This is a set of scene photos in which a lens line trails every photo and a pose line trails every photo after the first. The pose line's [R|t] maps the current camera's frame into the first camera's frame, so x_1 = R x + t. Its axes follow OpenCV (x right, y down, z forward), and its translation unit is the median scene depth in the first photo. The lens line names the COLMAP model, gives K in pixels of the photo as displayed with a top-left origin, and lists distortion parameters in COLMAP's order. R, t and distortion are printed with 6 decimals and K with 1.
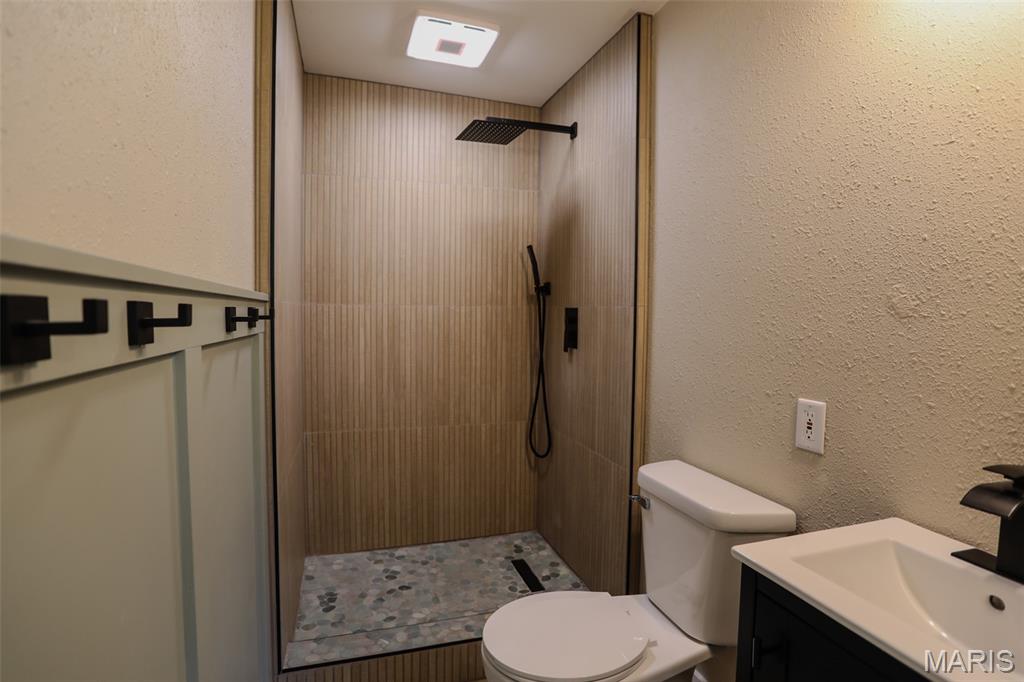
lens RADIAL K [[494.3, 0, 514.0], [0, 494.3, 334.8], [0, 0, 1]] dist [-0.076204, 0.031907]
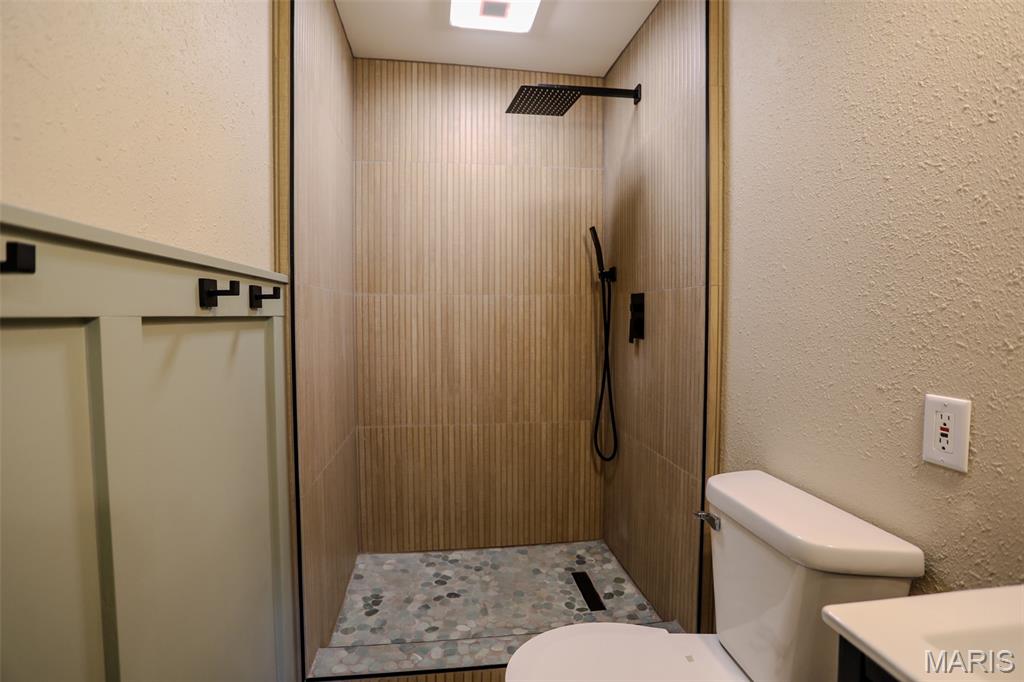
lens RADIAL K [[494.3, 0, 514.0], [0, 494.3, 334.8], [0, 0, 1]] dist [-0.076204, 0.031907]
pose [[0.985521, -0.004997, -0.169481, 0.046025], [0.005048, 0.999987, -0.000131, 0.018520], [0.169480, -0.000726, 0.985533, 0.088888]]
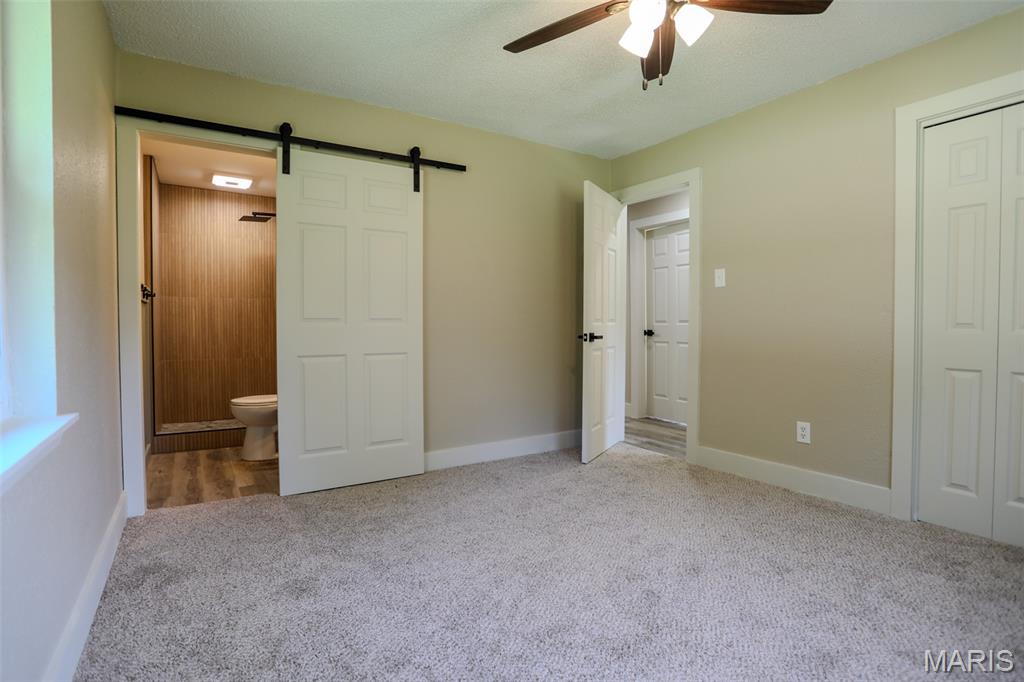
lens RADIAL K [[494.3, 0, 514.0], [0, 494.3, 334.8], [0, 0, 1]] dist [-0.076204, 0.031907]
pose [[0.968063, -0.018138, 0.250048, 0.493416], [0.021240, 0.999727, -0.009714, 0.145663], [-0.249804, 0.014715, 0.968185, -1.304223]]
